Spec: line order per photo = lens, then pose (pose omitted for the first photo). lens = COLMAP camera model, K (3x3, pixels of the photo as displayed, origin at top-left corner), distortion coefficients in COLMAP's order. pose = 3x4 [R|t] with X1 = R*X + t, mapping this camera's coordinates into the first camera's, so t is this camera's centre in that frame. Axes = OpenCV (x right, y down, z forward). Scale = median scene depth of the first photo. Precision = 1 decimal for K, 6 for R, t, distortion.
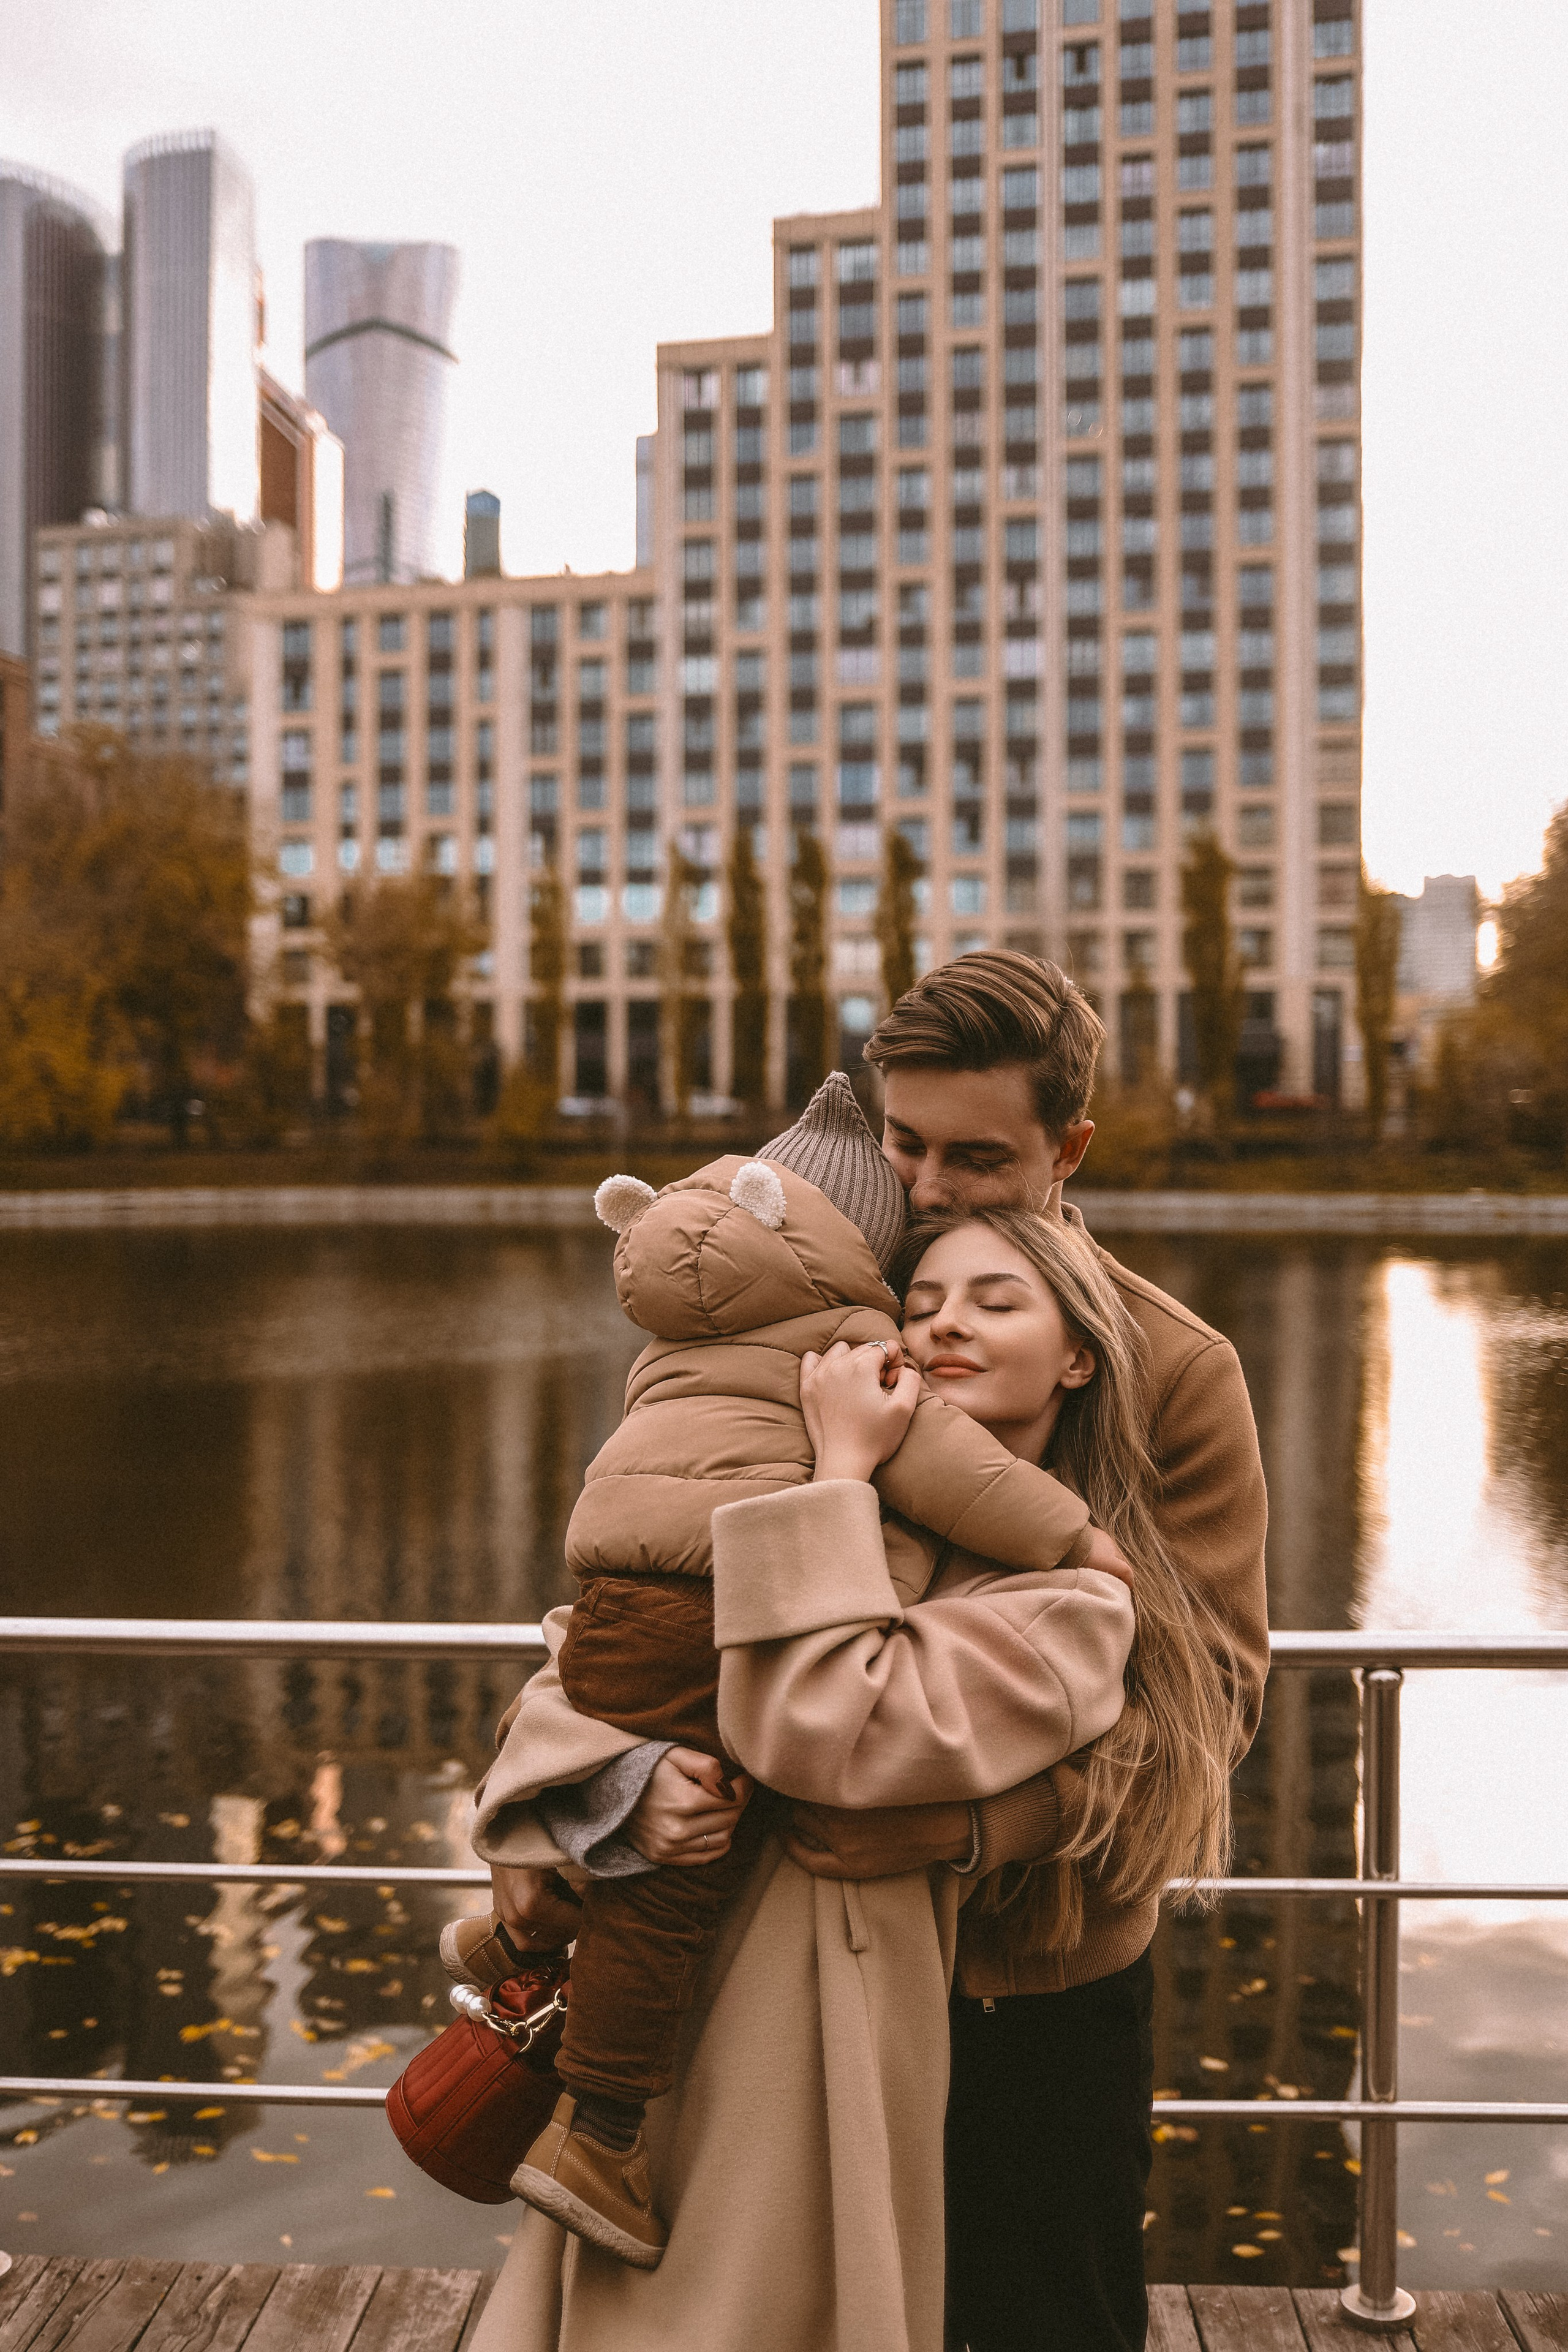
lens RADIAL K [[2267.7, 0, 784.0], [0, 2267.7, 1176.0], [0, 0, 1]] dist [-0.070376, 0.059934]
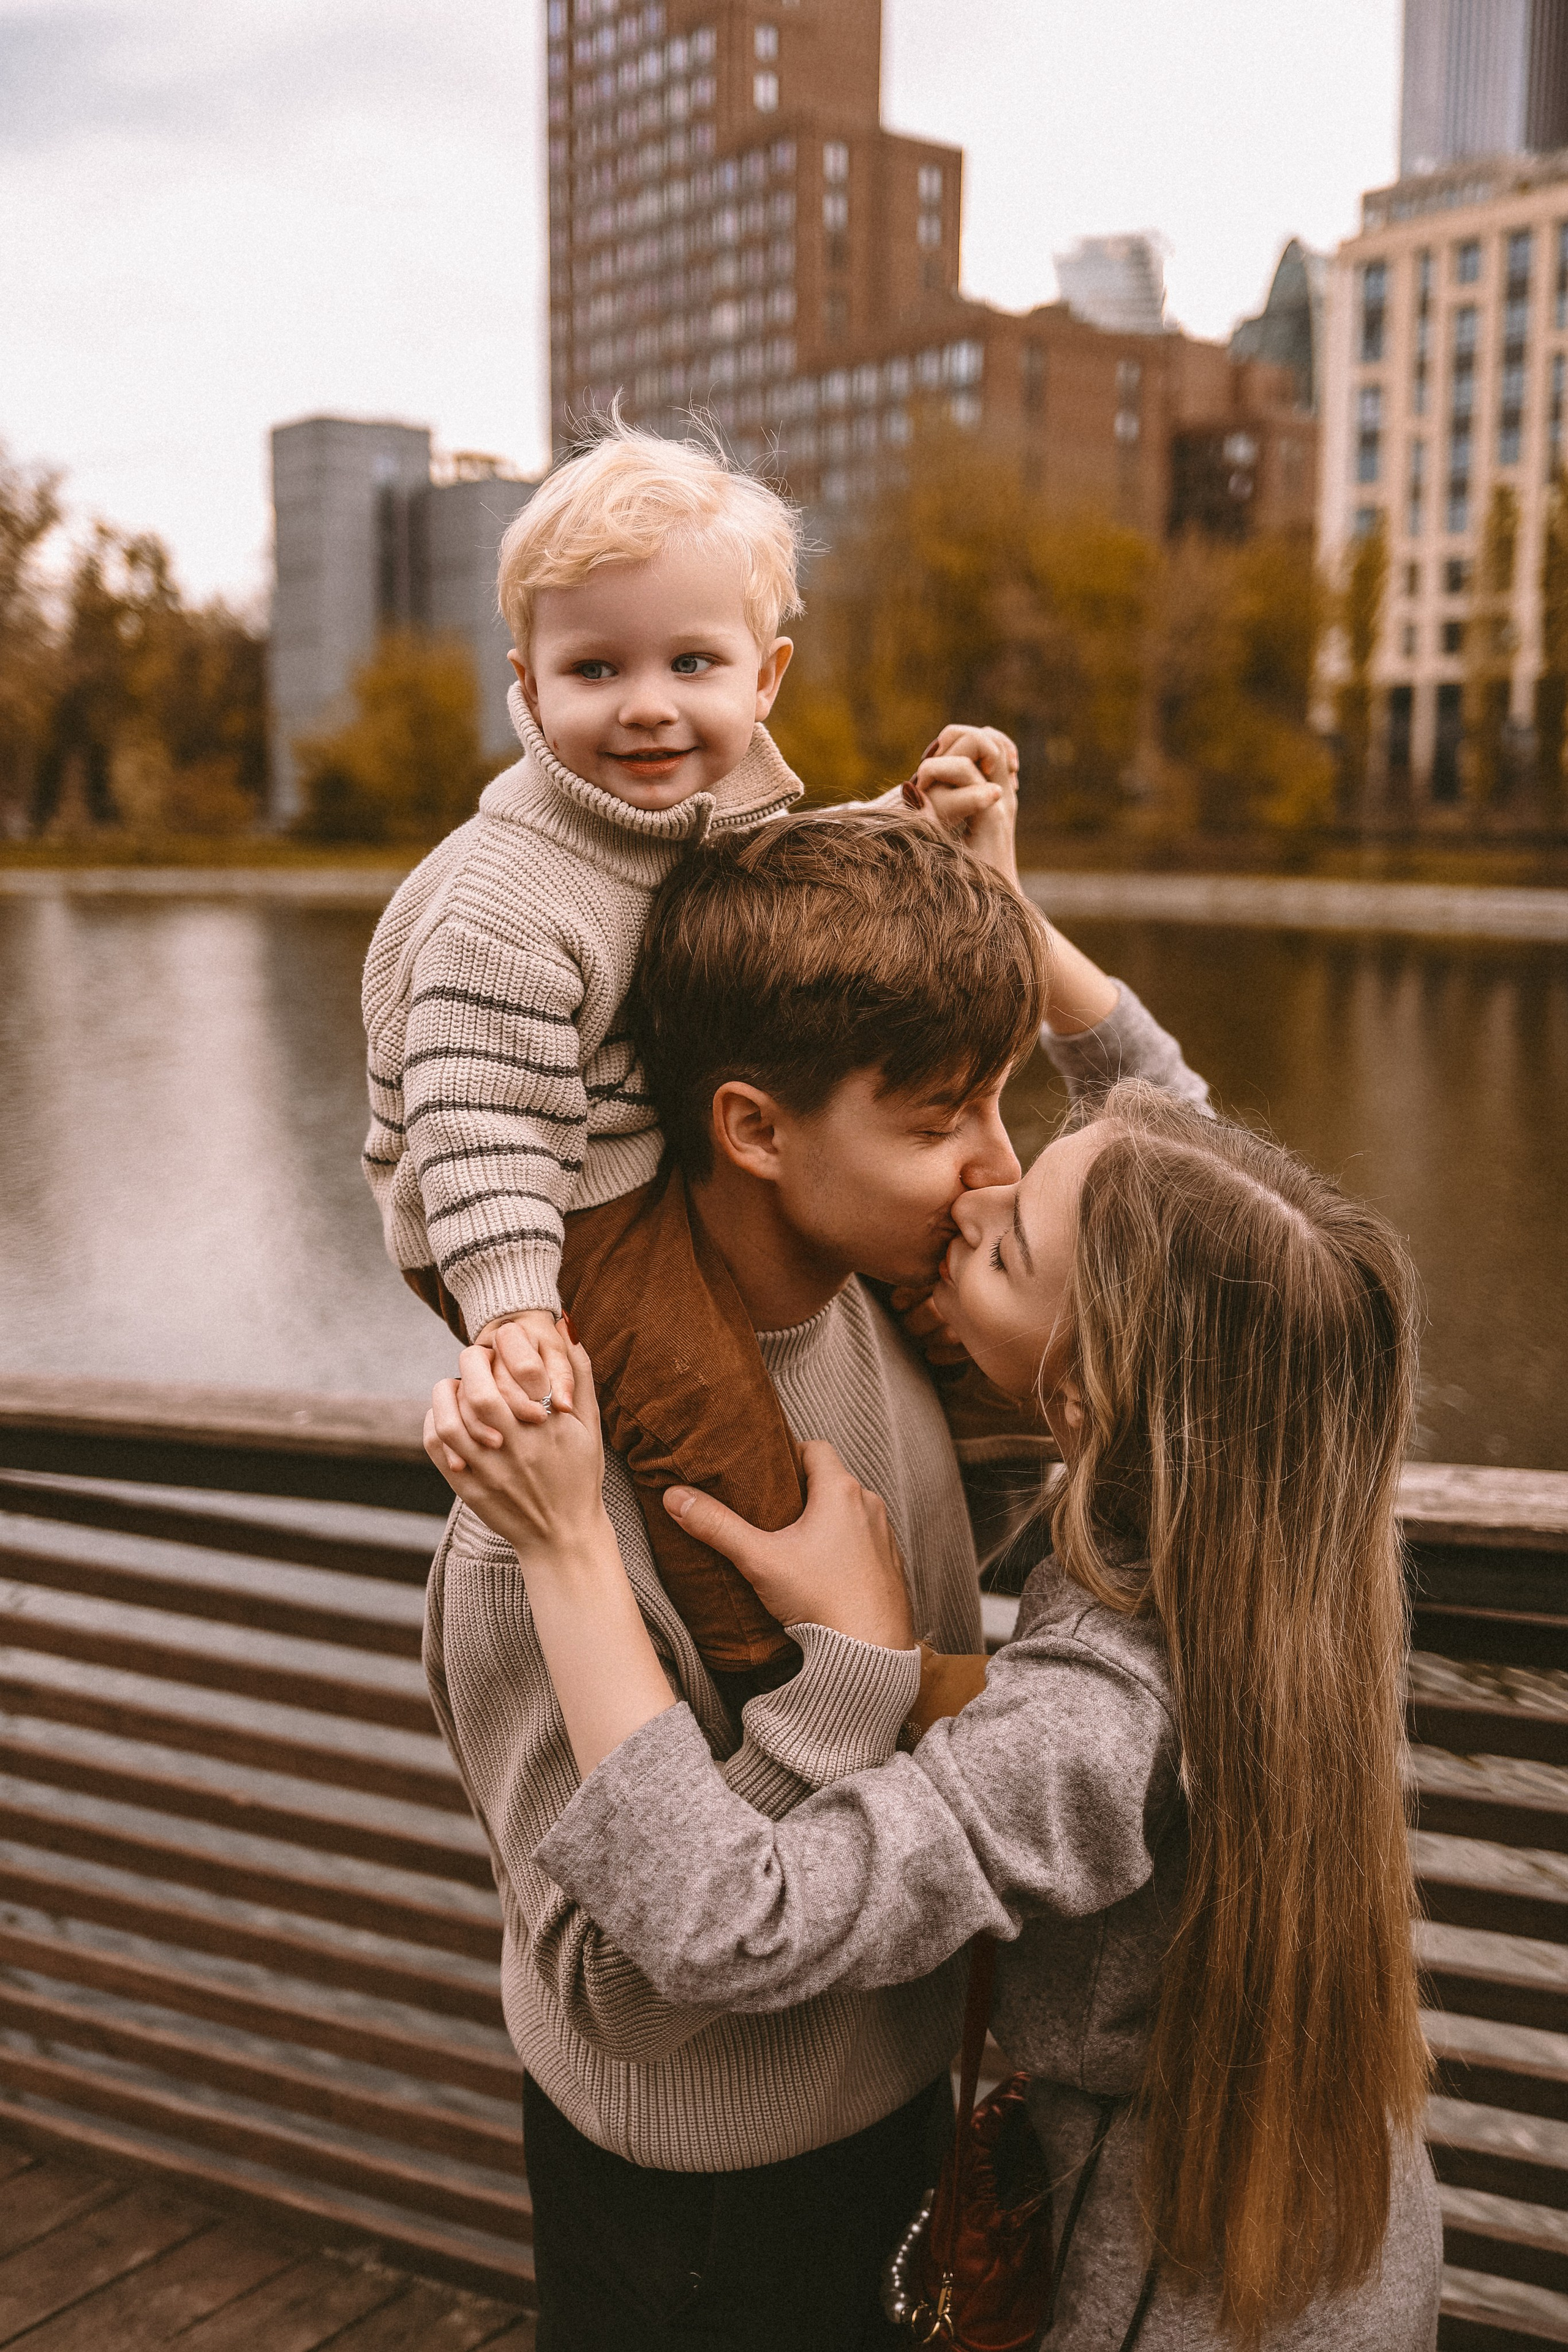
lens RADIAL K [[2289.8, 0, 796.9], [0, 2289.8, 1177.0], [0, 0, 1]] dist [-0.079243, 0.075404]
pose [[0.790440, 0.102044, -0.603980, 0.193737], [-0.019632, 0.989740, 0.141526, -0.002553], [0.612225, -0.100011, 0.784333, 0.094714]]
